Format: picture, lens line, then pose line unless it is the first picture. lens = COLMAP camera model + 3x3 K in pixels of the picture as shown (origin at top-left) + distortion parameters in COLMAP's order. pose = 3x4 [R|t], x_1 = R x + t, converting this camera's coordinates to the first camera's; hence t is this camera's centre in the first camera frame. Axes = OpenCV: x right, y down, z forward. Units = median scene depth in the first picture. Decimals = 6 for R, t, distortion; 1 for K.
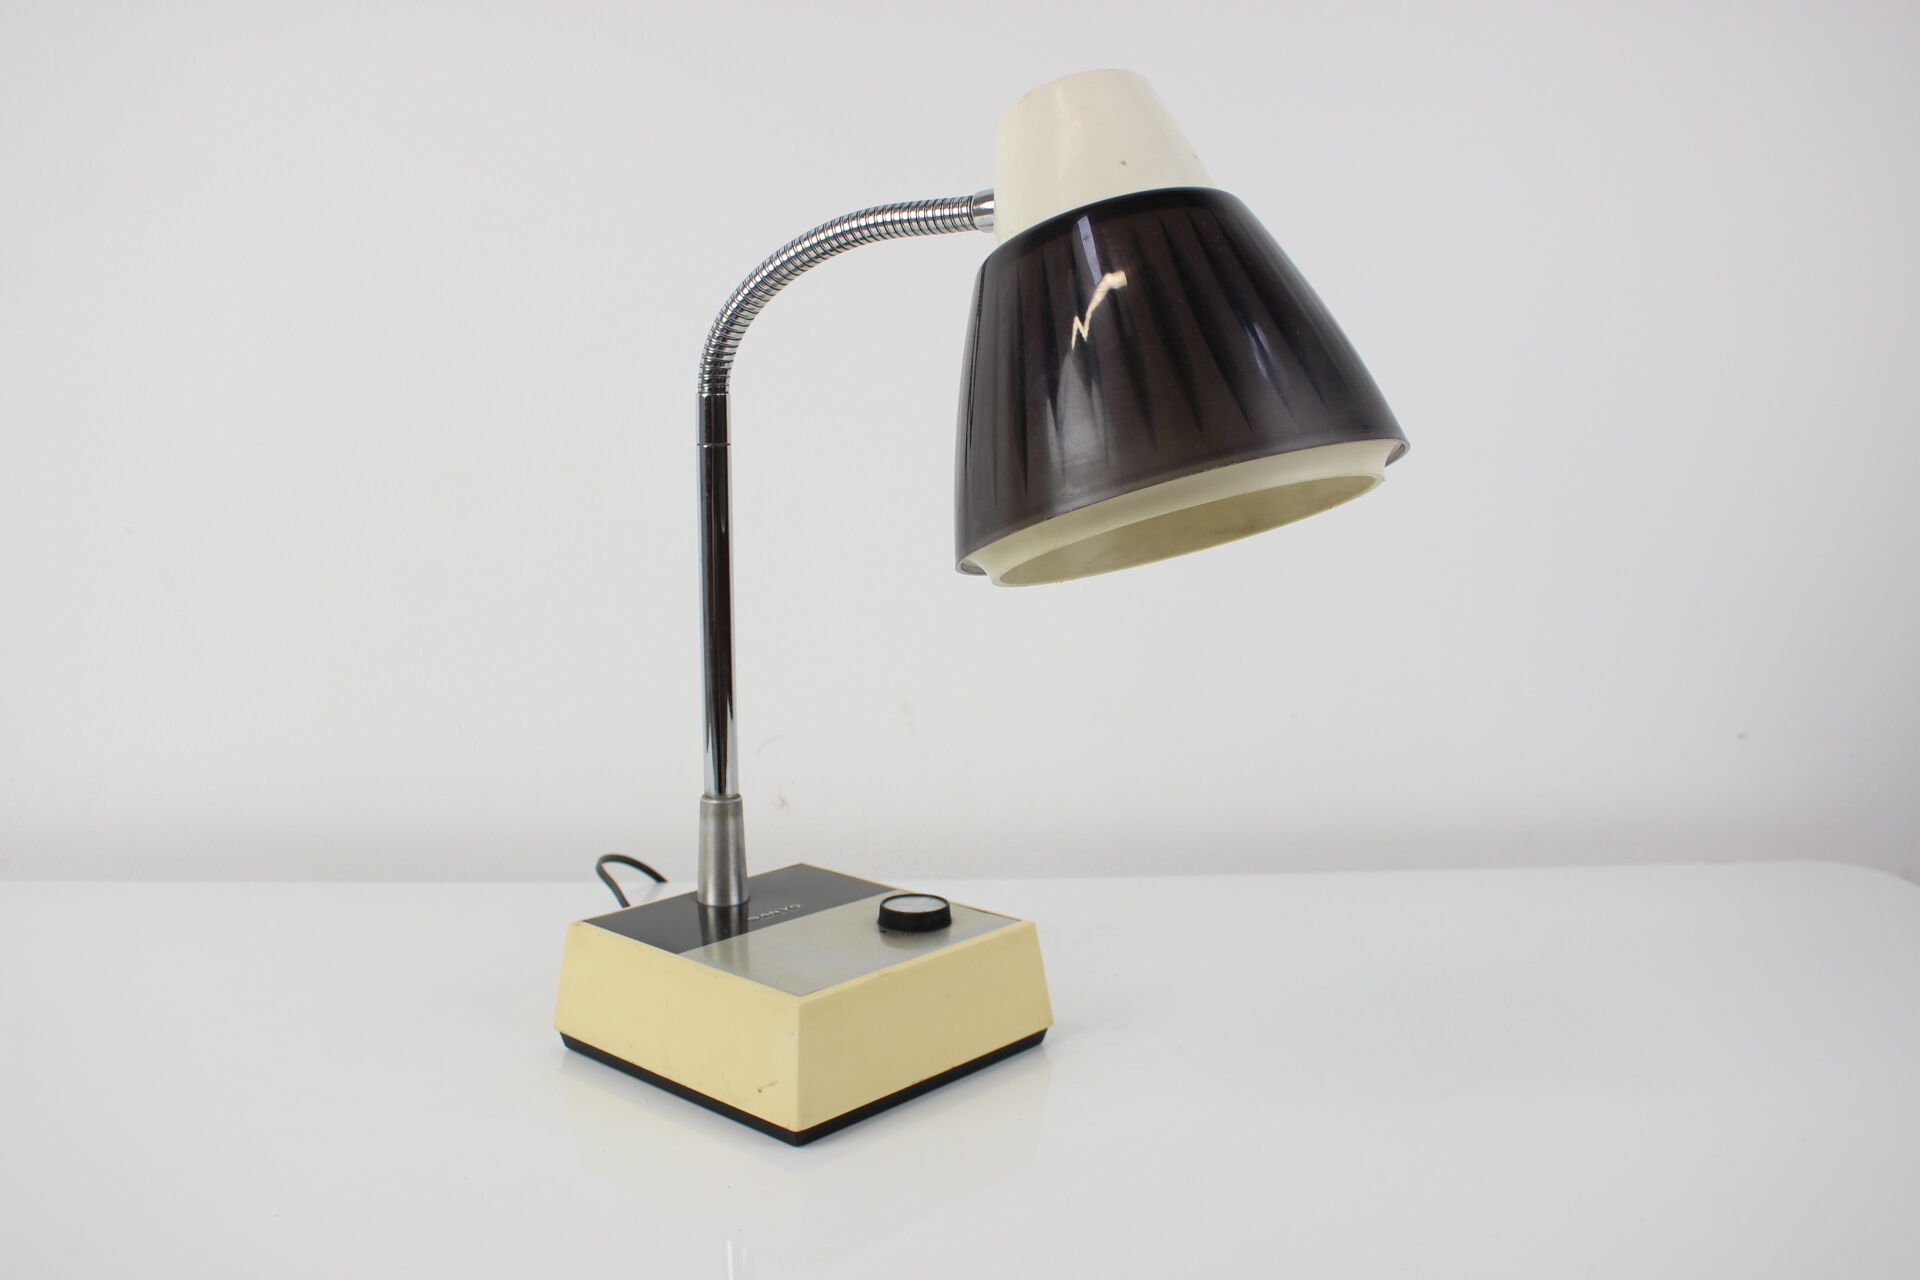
lens RADIAL K [[1972.2, 0, 957.6], [0, 1972.2, 642.2], [0, 0, 1]] dist [-0.135872, -0.010525]
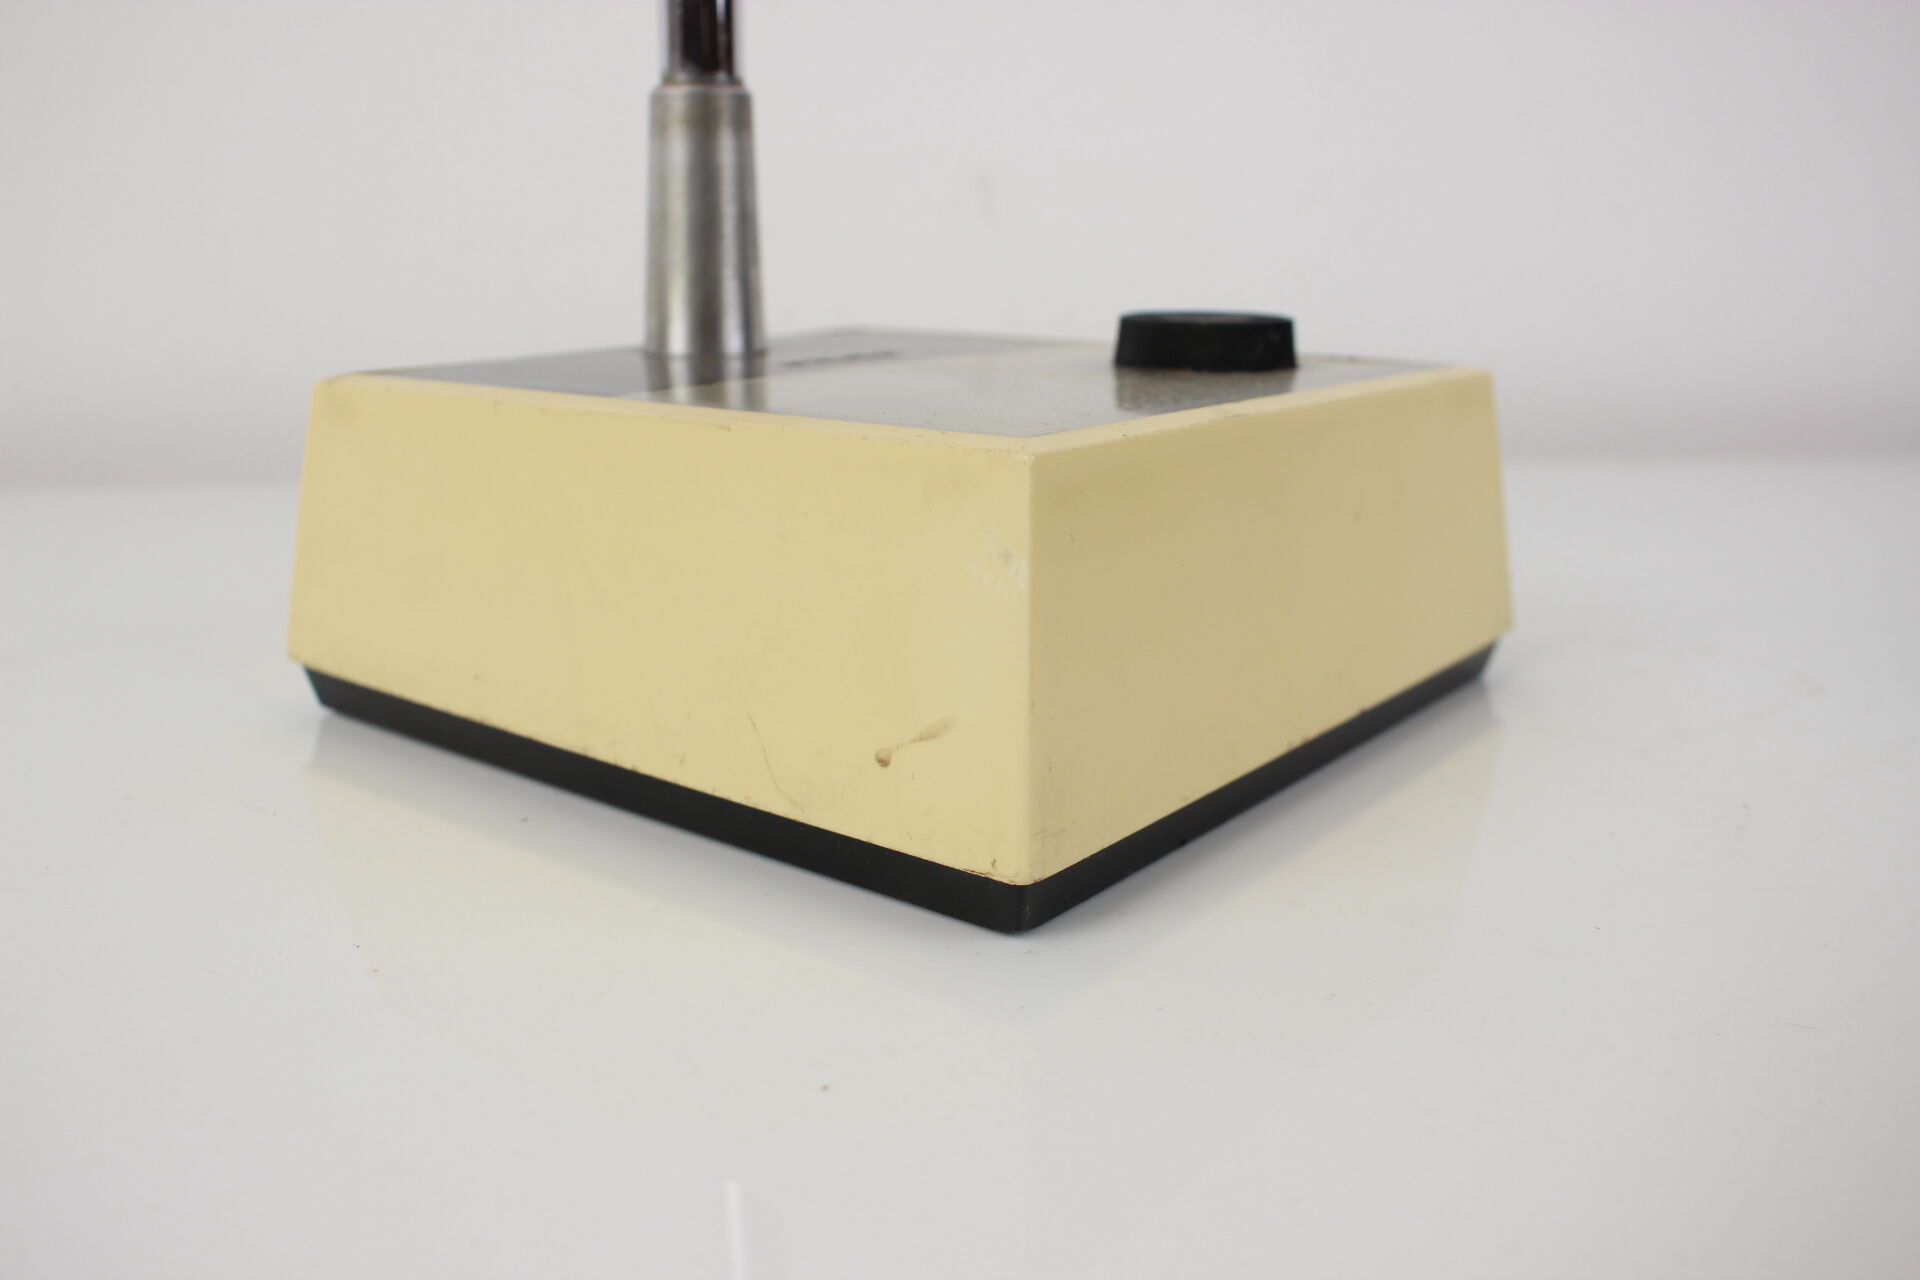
lens RADIAL K [[1972.2, 0, 957.9], [0, 1972.2, 636.8], [0, 0, 1]] dist [-0.135872, -0.010525]
pose [[0.998318, -0.013226, 0.056445, -0.091685], [0.007764, 0.995360, 0.095911, 0.153884], [-0.057451, -0.095311, 0.993788, 0.589798]]
